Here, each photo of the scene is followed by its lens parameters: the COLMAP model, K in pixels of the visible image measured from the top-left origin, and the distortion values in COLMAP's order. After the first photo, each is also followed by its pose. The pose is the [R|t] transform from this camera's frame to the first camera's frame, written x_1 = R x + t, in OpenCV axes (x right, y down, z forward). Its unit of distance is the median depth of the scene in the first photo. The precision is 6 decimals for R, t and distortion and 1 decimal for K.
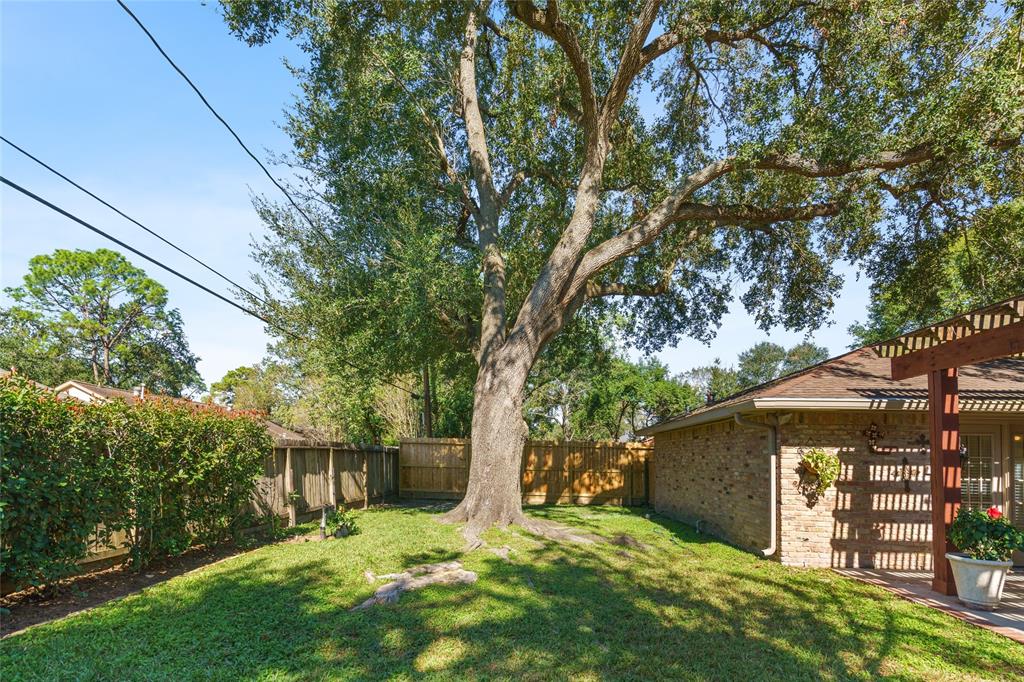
lens RADIAL K [[539.5, 0, 482.9], [0, 539.5, 448.9], [0, 0, 1]] dist [-0.001372, 0.000418]
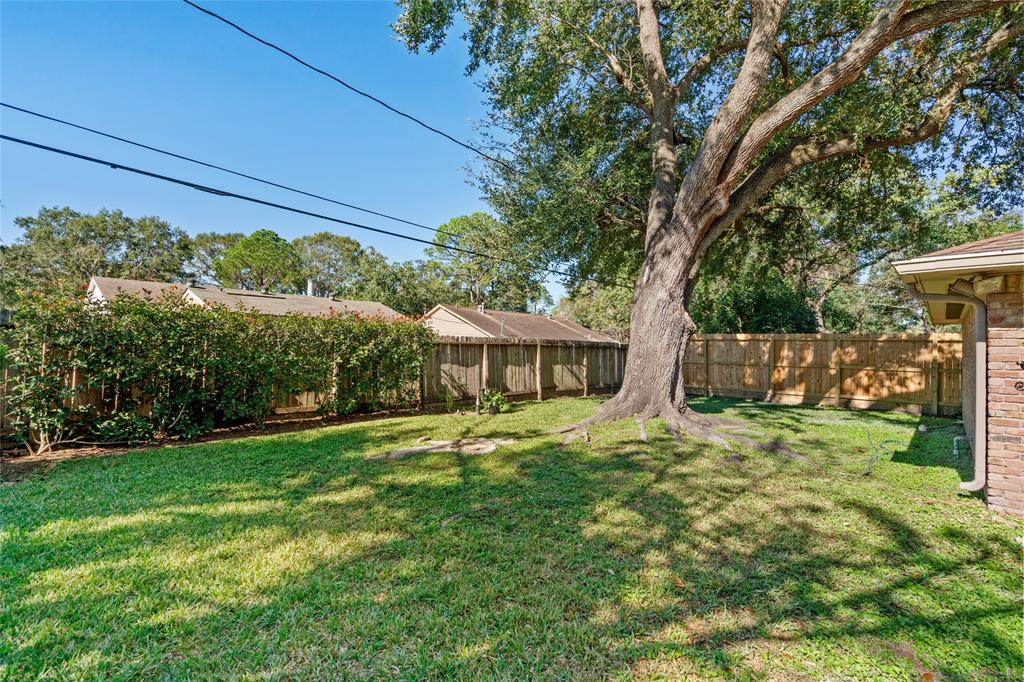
lens RADIAL K [[447.9, 0, 431.9], [0, 447.9, 342.3], [0, 0, 1]] dist [0.000566, 0.000467]
pose [[0.781589, -0.014893, -0.623616, 0.228835], [0.008142, 0.999873, -0.013673, 0.009113], [0.623741, 0.005609, 0.781611, 0.093906]]
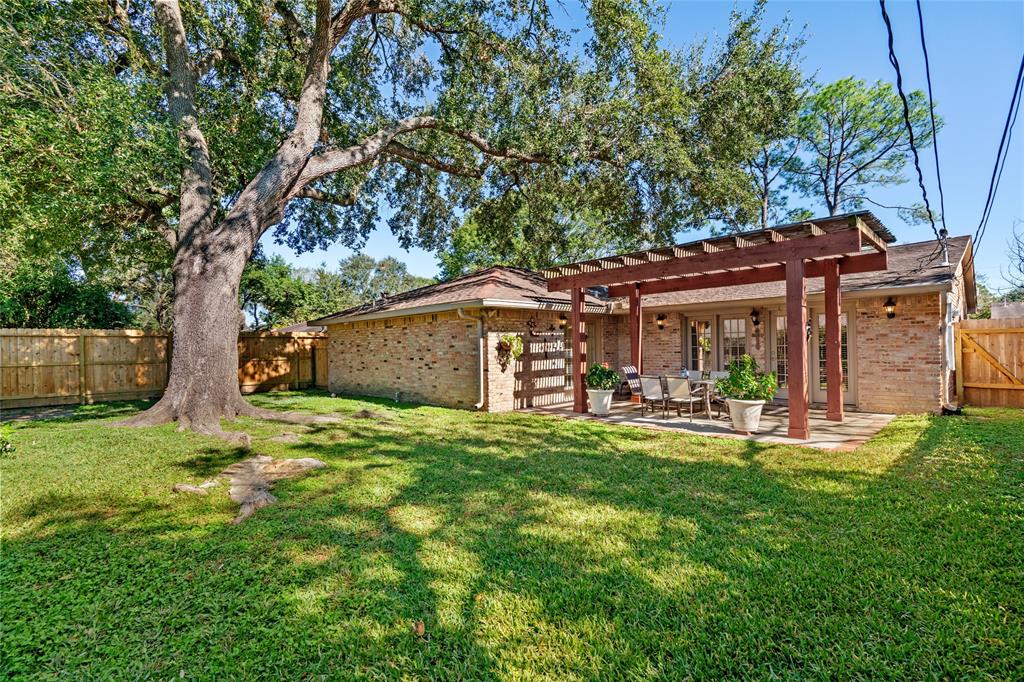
lens RADIAL K [[445.9, 0, 536.5], [0, 445.9, 339.1], [0, 0, 1]] dist [-0.012514, 0.000656]
pose [[0.655952, -0.018909, 0.754566, -0.192104], [0.016894, 0.999804, 0.010369, 0.002600], [-0.754614, 0.005947, 0.656142, 0.069918]]
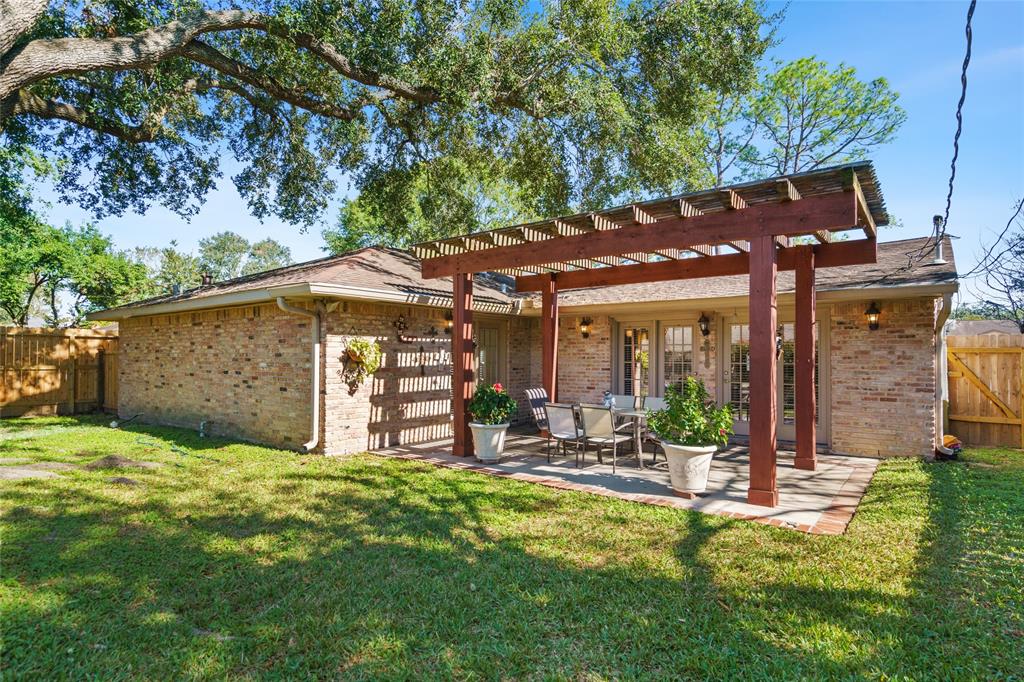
lens RADIAL K [[527.2, 0, 555.3], [0, 527.2, 339.4], [0, 0, 1]] dist [0.001973, 0.001327]
pose [[0.508014, 0.011060, 0.861278, -0.039605], [-0.008942, 0.999931, -0.007567, 0.005151], [-0.861302, -0.003858, 0.508078, 0.110579]]
